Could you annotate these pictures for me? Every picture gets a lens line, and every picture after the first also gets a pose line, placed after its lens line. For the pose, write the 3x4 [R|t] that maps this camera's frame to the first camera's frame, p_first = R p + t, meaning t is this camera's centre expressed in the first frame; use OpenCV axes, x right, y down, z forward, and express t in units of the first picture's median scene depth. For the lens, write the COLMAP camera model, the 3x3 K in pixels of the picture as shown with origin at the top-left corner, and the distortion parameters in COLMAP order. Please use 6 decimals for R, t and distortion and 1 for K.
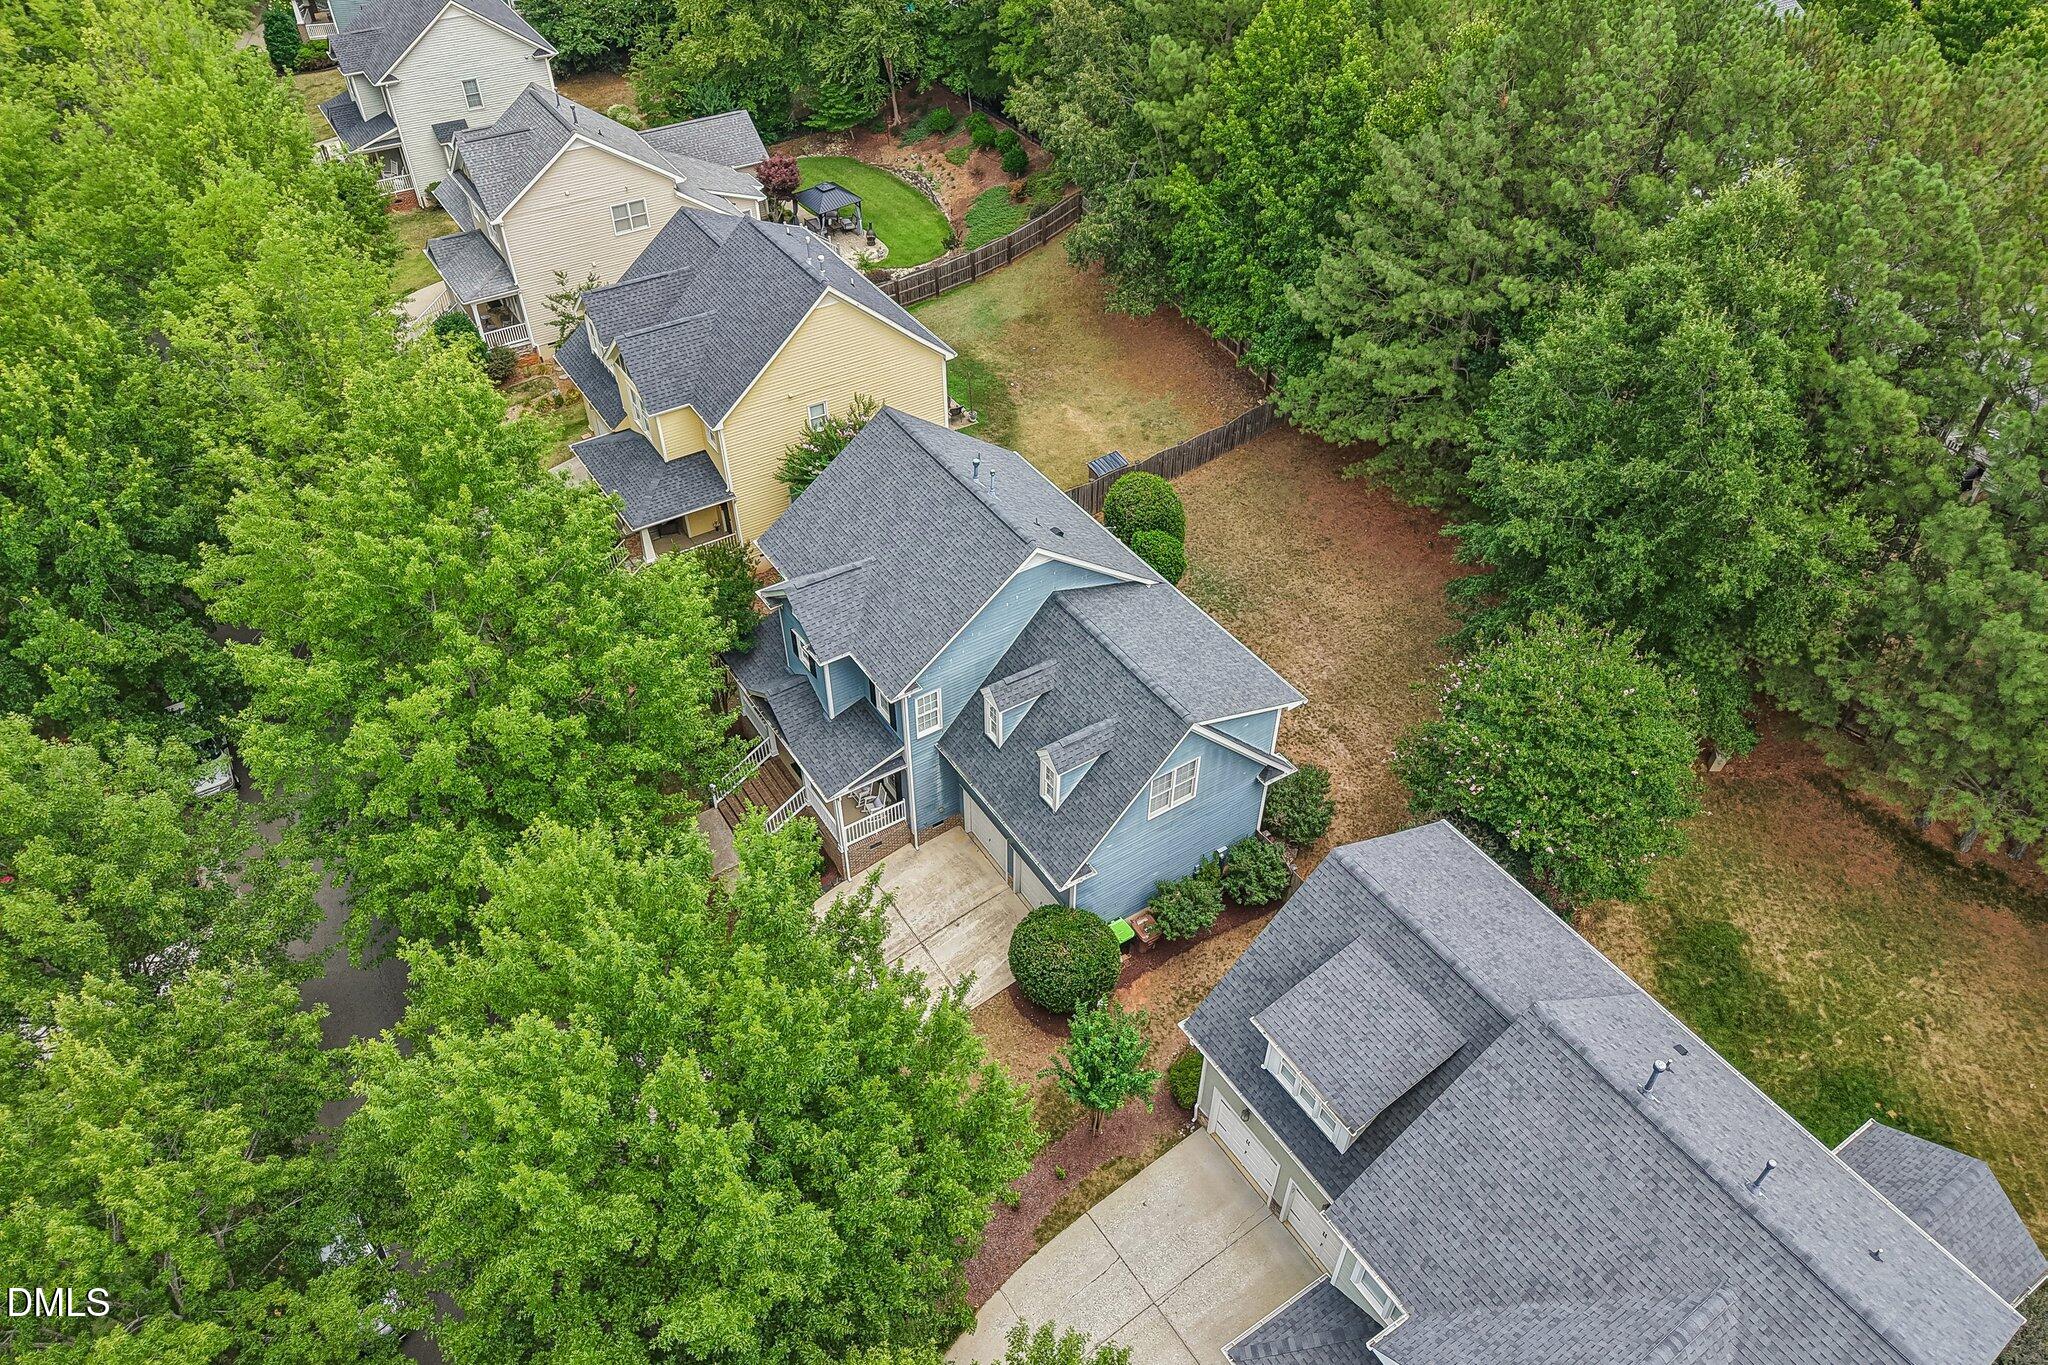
lens RADIAL K [[1382.0, 0, 1027.2], [0, 1382.0, 686.9], [0, 0, 1]] dist [0.009581, -0.011487]
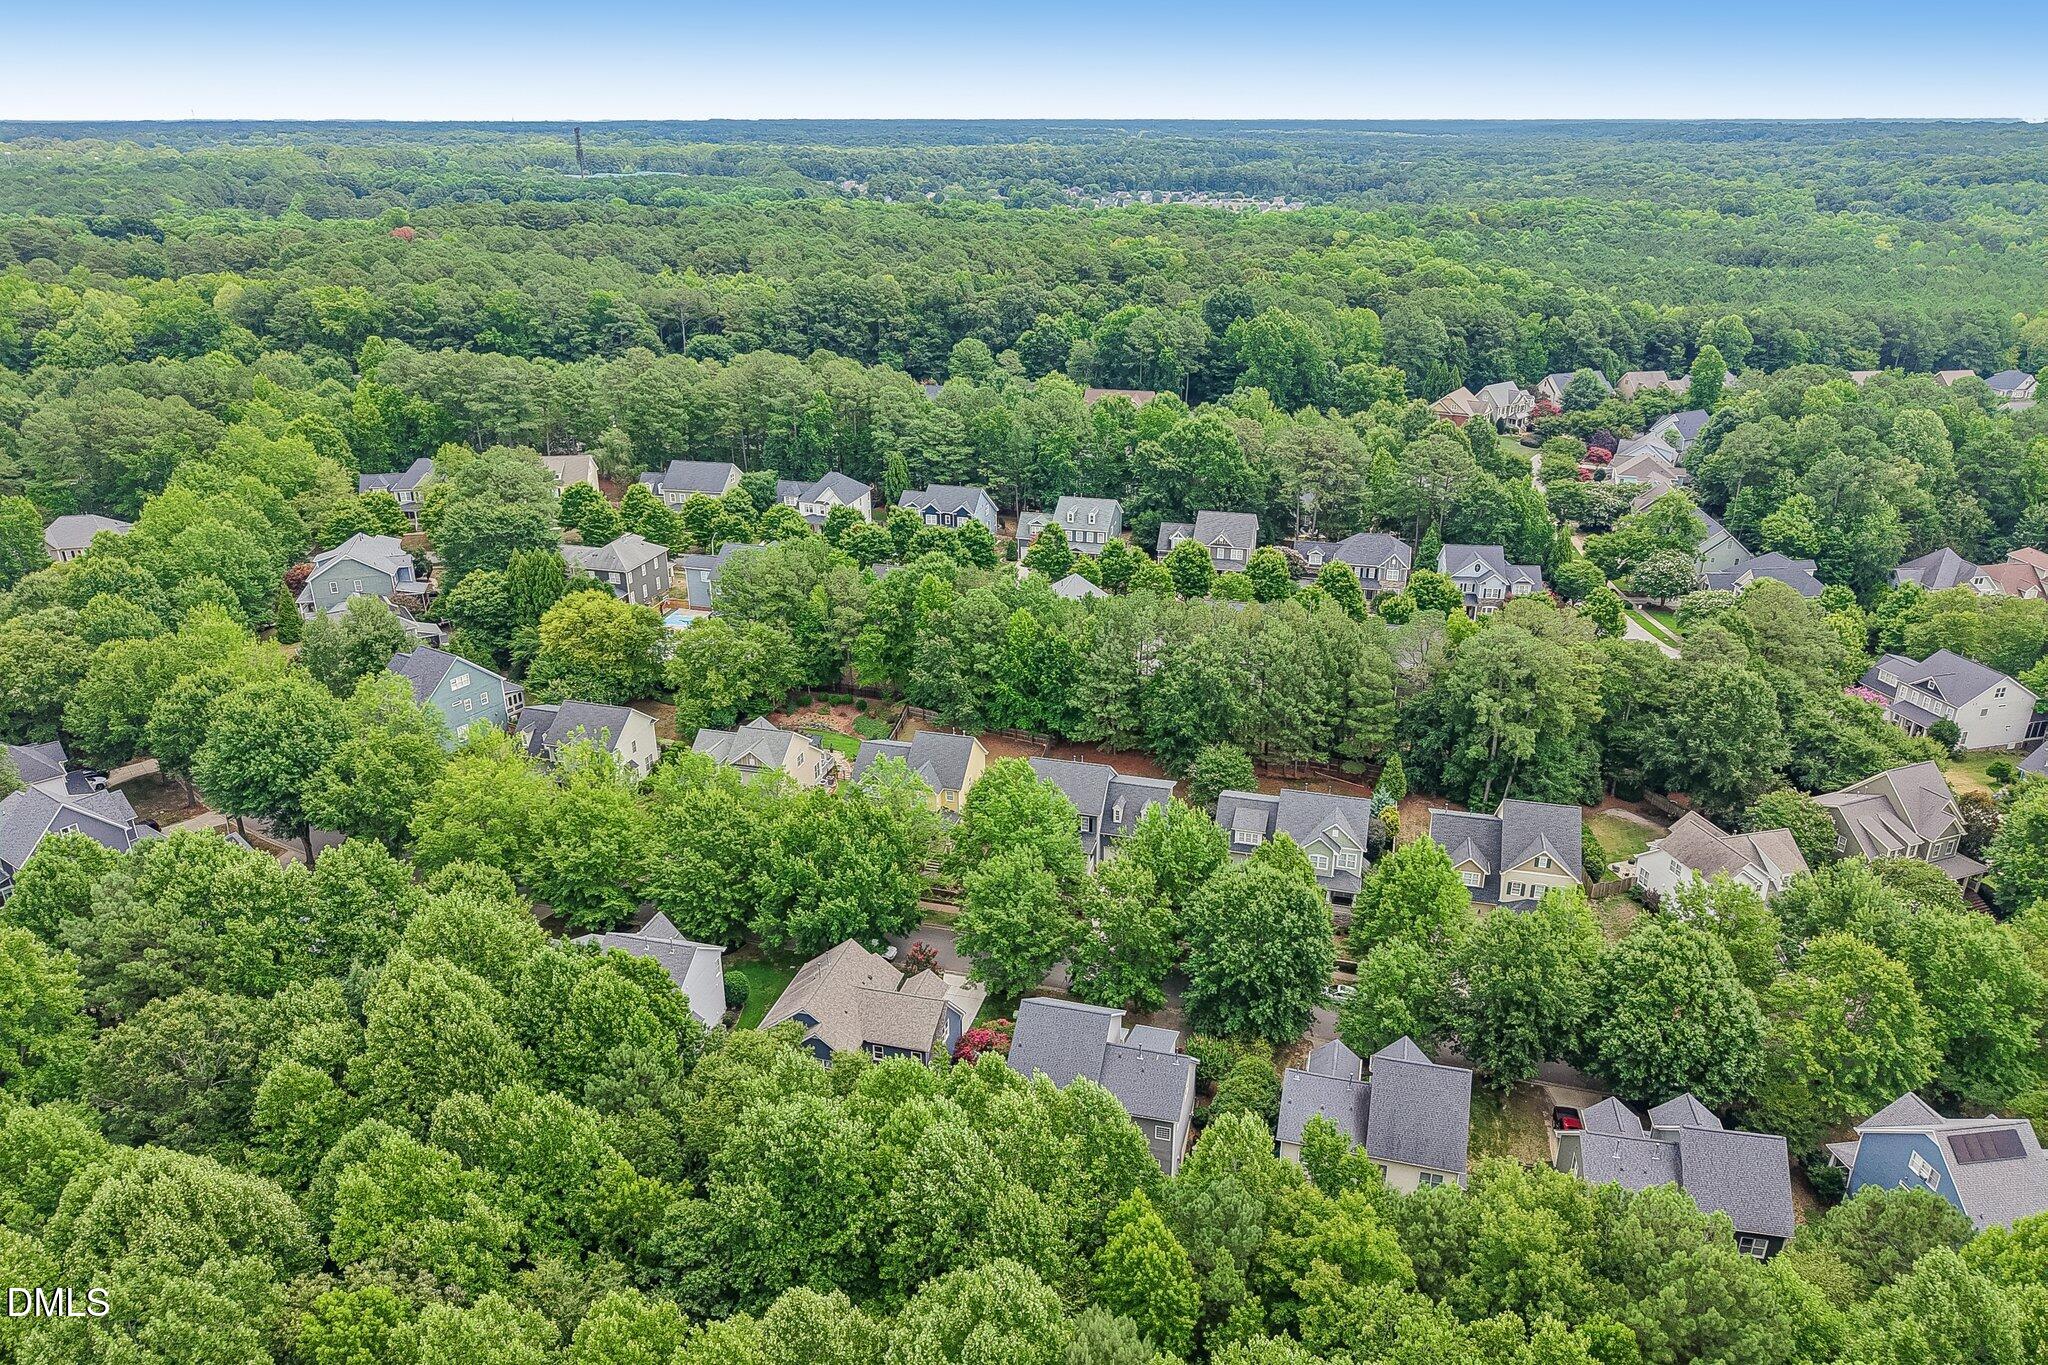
lens RADIAL K [[1382.0, 0, 1019.1], [0, 1382.0, 686.2], [0, 0, 1]] dist [0.009581, -0.011487]
pose [[0.744639, -0.259061, 0.615143, -1.477199], [0.453170, 0.872861, -0.180972, 0.167112], [-0.490052, 0.413523, 0.767364, -1.128736]]
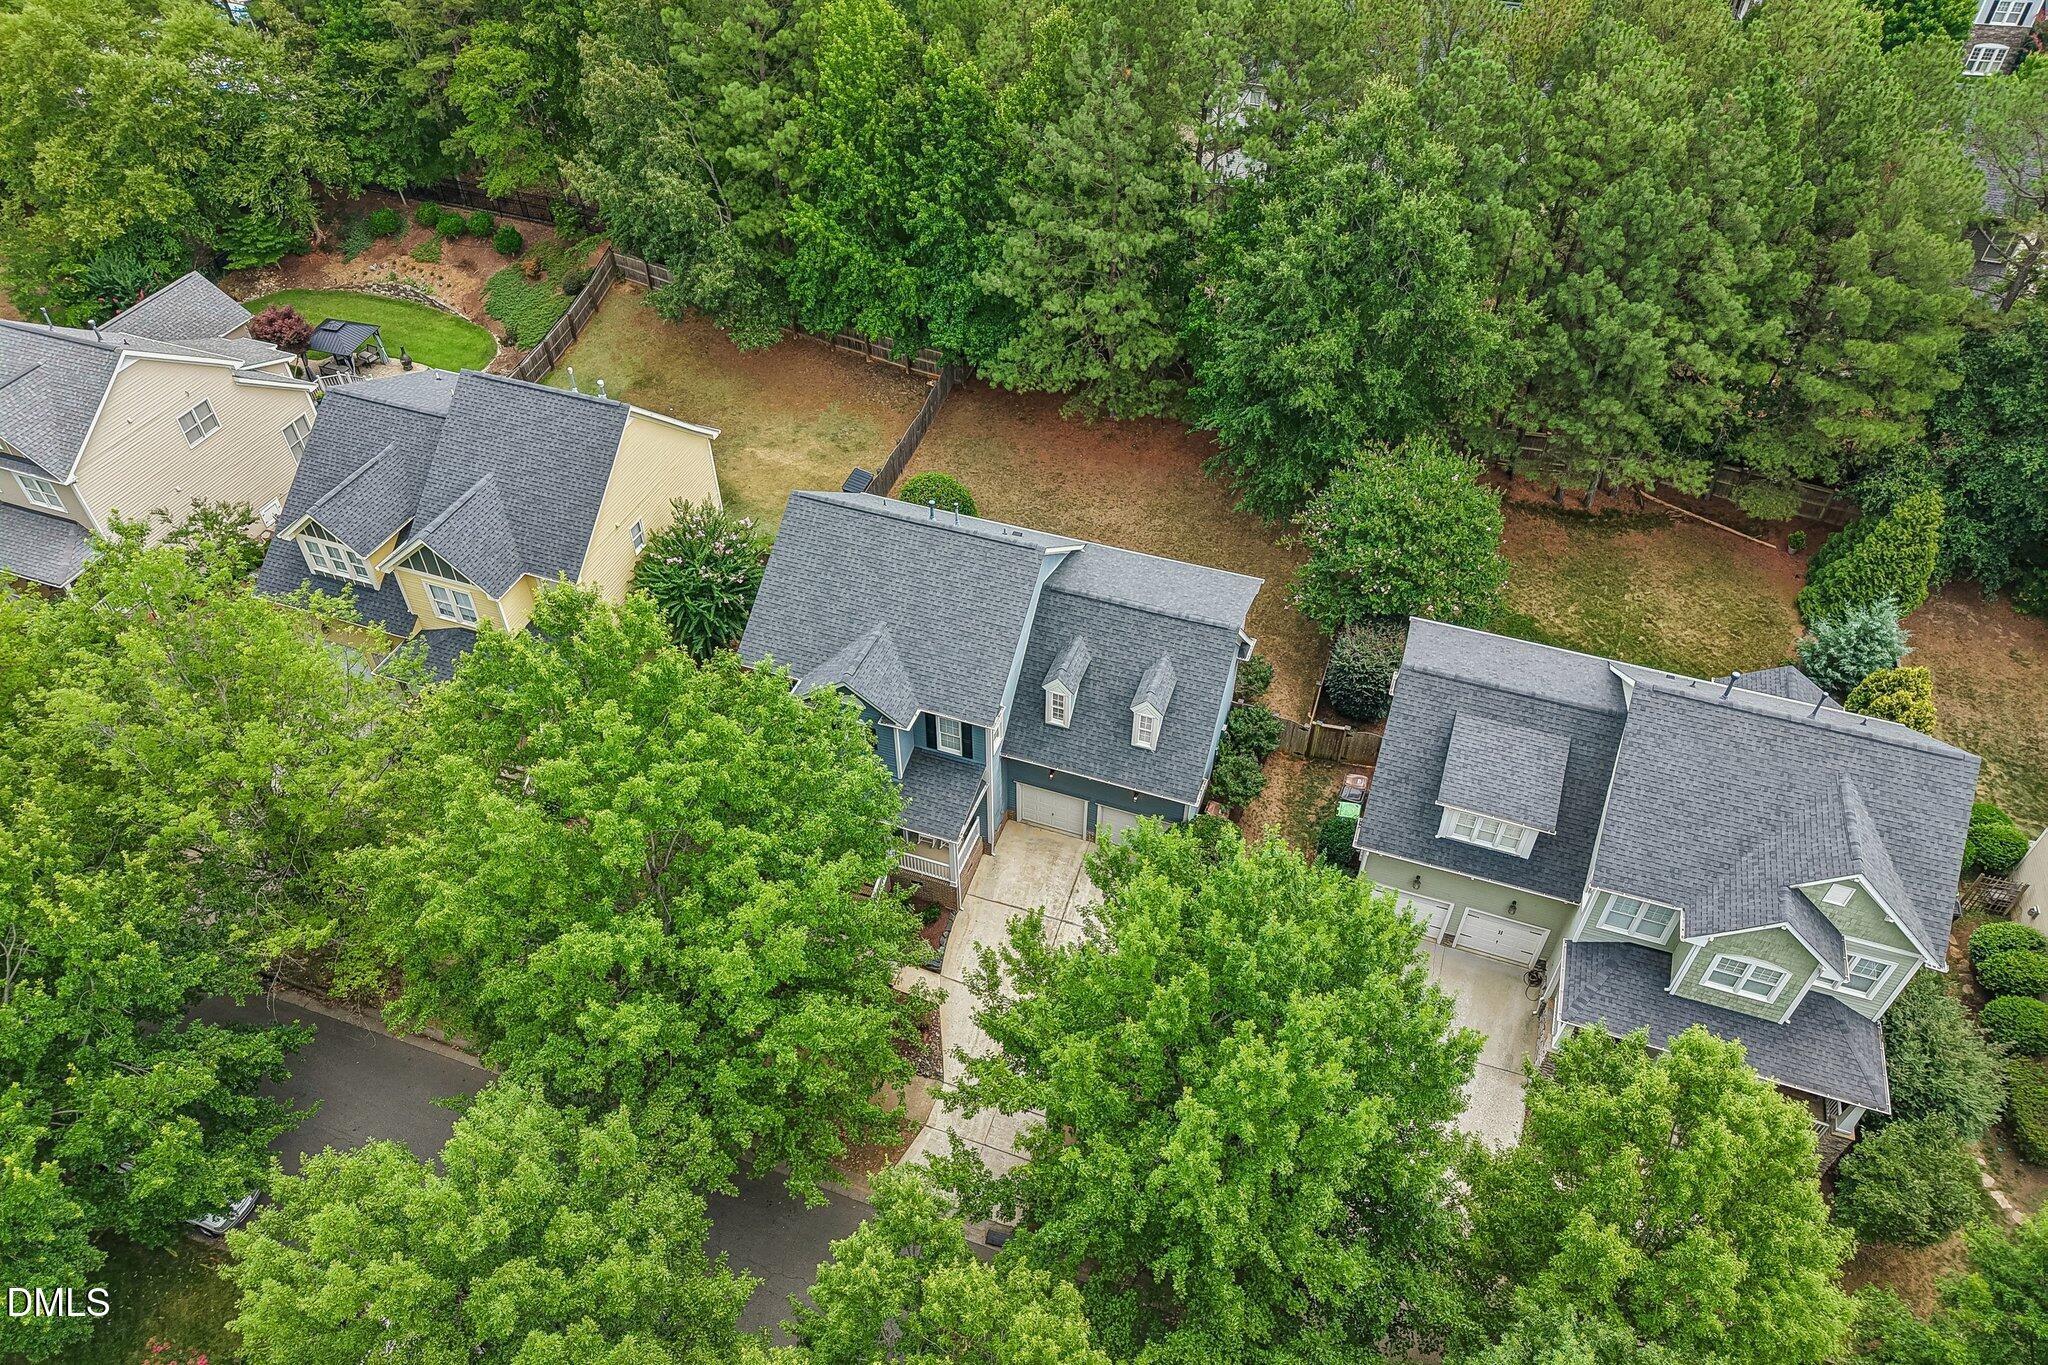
lens RADIAL K [[1382.0, 0, 1024.5], [0, 1382.0, 695.3], [0, 0, 1]] dist [0.009581, -0.011487]
pose [[0.789261, -0.423286, 0.444854, -0.338271], [0.409242, 0.902702, 0.132858, -0.090192], [-0.457808, 0.077194, 0.885694, 0.011308]]
